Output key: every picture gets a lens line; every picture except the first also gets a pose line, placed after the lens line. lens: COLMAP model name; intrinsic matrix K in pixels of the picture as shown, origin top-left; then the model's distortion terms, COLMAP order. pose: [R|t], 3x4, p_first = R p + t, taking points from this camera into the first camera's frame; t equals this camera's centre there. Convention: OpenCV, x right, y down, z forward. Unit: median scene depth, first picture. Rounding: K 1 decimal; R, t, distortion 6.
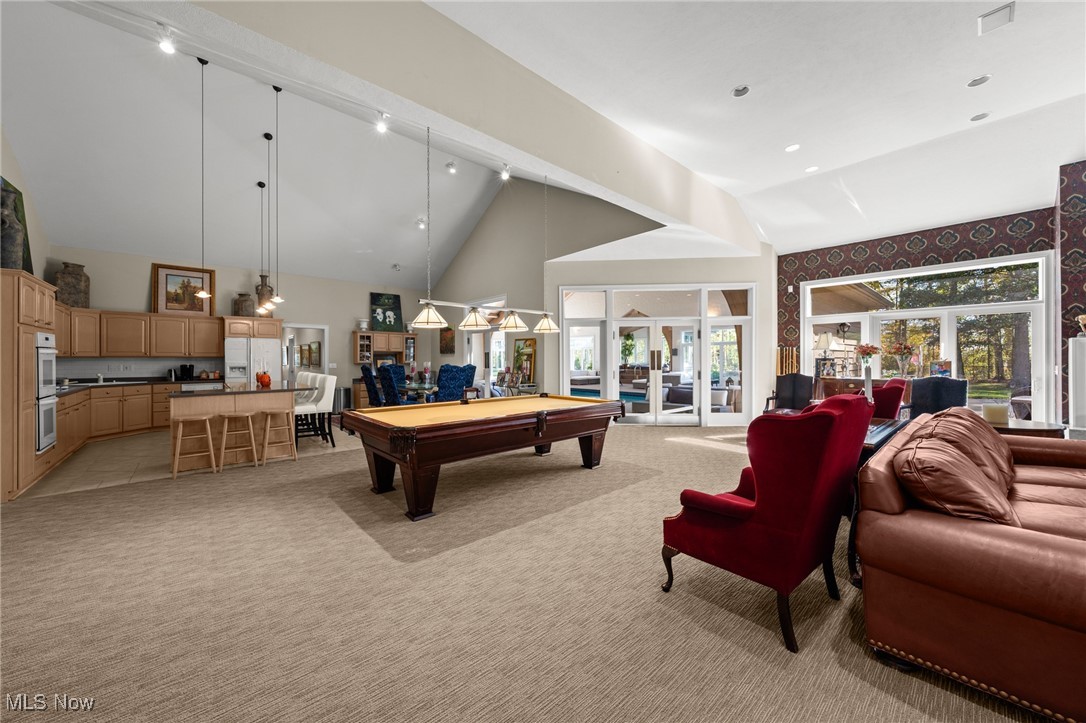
lens RADIAL K [[400.4, 0, 549.4], [0, 400.4, 358.8], [0, 0, 1]] dist [-0.001023, 0.000131]
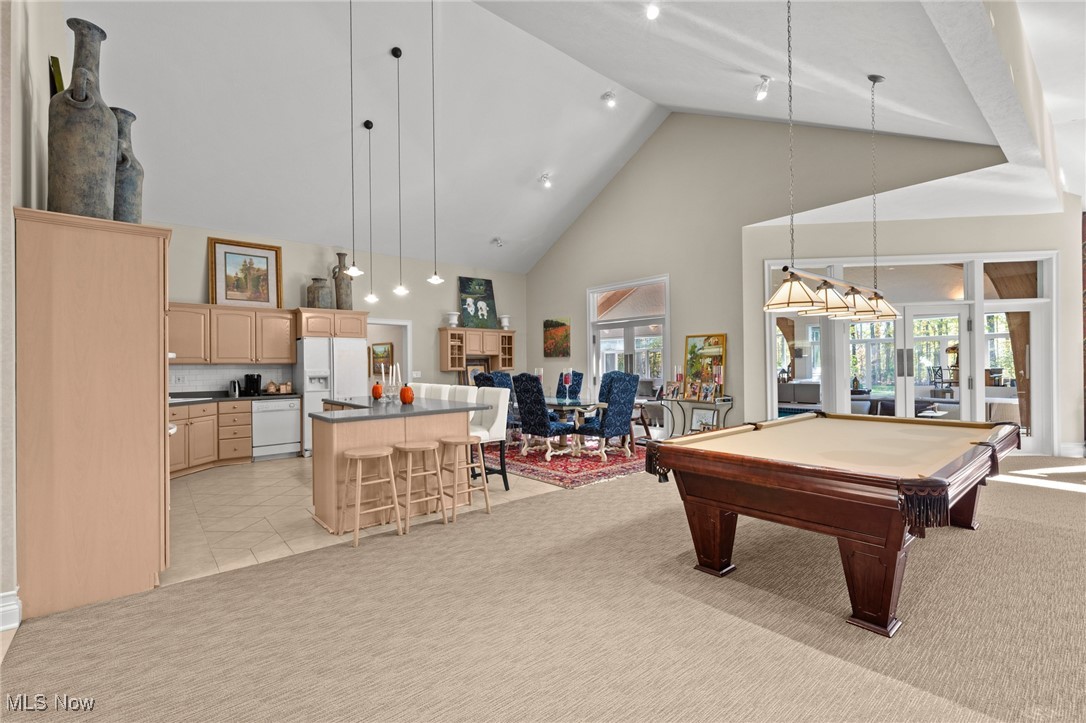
lens RADIAL K [[488.2, 0, 541.5], [0, 488.2, 363.5], [0, 0, 1]] dist [0.001104, 0.000312]
pose [[0.999564, -0.008900, -0.028145, -0.339317], [0.008833, 0.999958, -0.002482, 0.001508], [0.028166, 0.002233, 0.999601, 0.112012]]
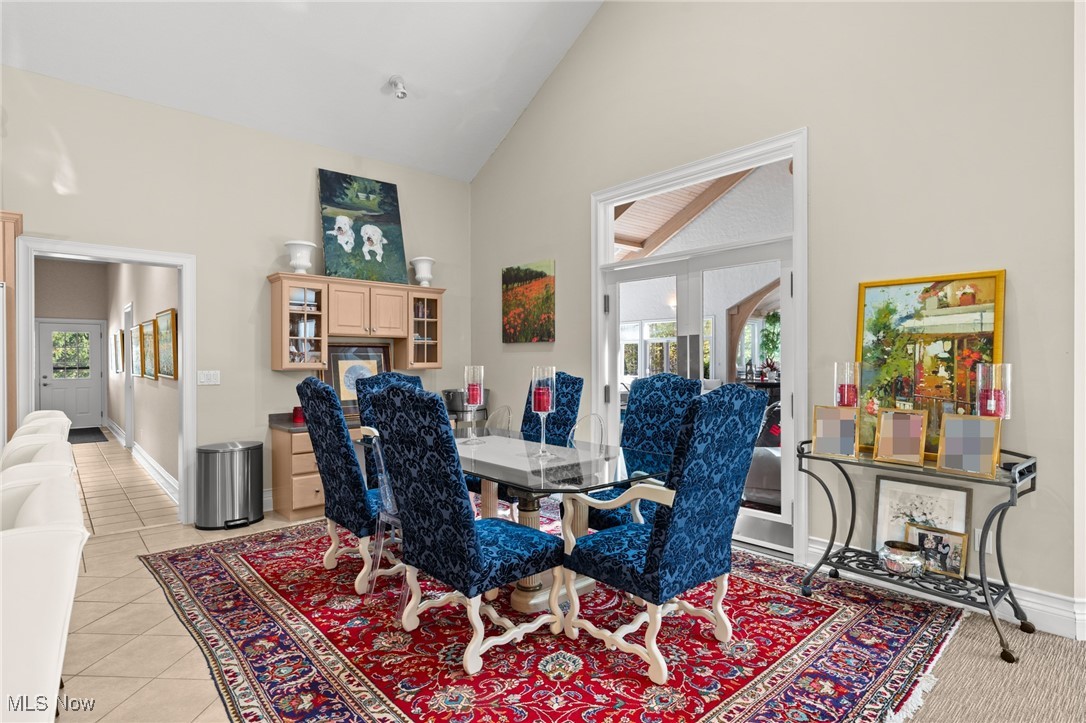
lens RADIAL K [[550.8, 0, 541.4], [0, 550.8, 362.6], [0, 0, 1]] dist [0.001123, 0.000010]
pose [[0.999995, -0.000476, -0.003216, -0.316393], [0.000493, 0.999986, 0.005308, 0.003494], [0.003213, -0.005309, 0.999981, 0.652167]]
